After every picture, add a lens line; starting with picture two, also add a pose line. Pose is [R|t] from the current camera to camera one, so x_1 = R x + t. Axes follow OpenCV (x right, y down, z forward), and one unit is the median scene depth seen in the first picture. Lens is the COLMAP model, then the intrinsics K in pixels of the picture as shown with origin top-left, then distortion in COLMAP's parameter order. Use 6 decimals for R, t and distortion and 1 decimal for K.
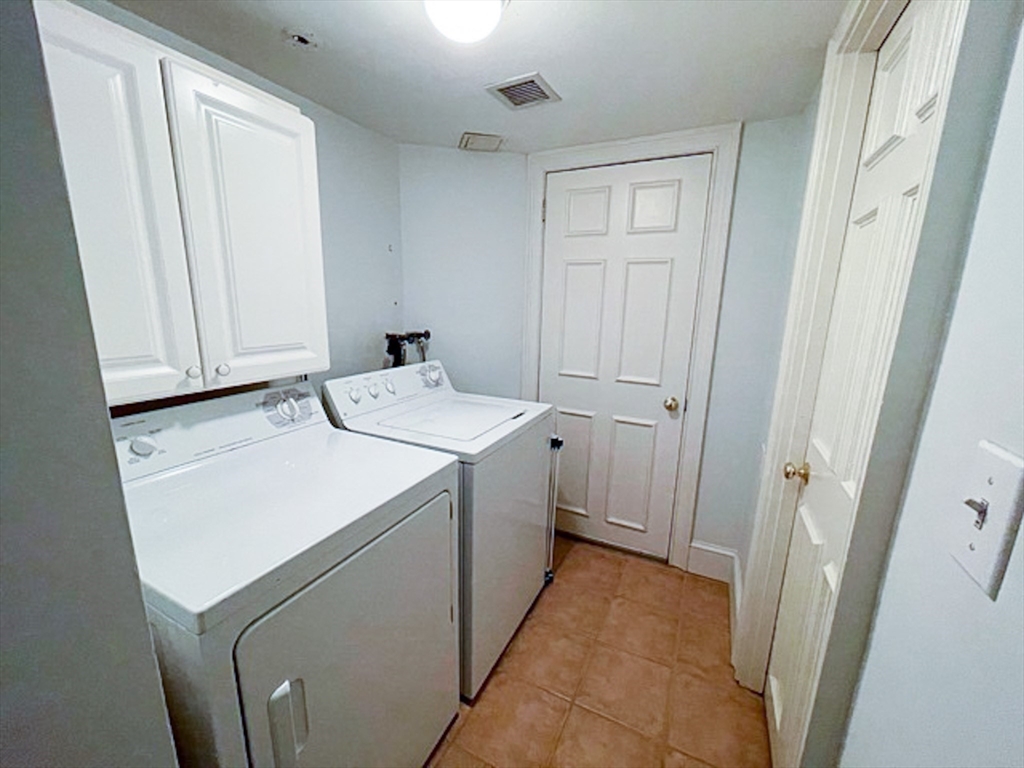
lens RADIAL K [[413.1, 0, 510.2], [0, 413.1, 386.8], [0, 0, 1]] dist [0.001981, -0.000967]
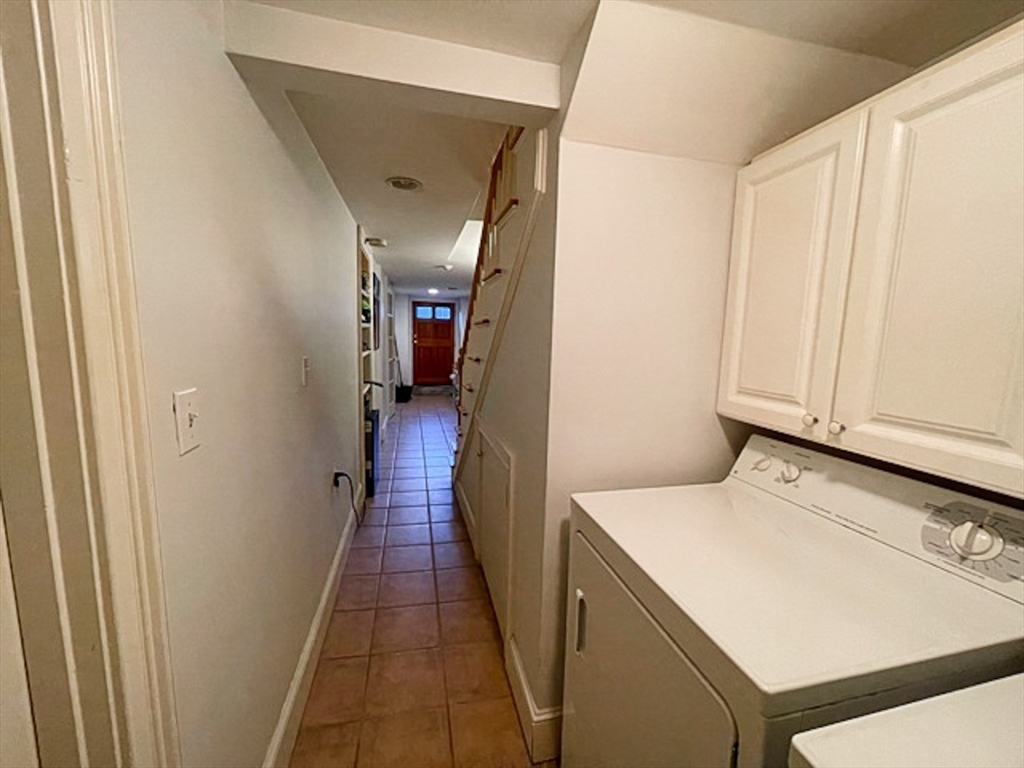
lens RADIAL K [[413.1, 0, 511.8], [0, 413.1, 385.9], [0, 0, 1]] dist [0.001981, -0.000967]
pose [[-0.765626, 0.029883, -0.642591, 0.392839], [-0.183972, 0.947027, 0.263237, -0.221674], [0.616418, 0.319760, -0.719571, 1.124617]]
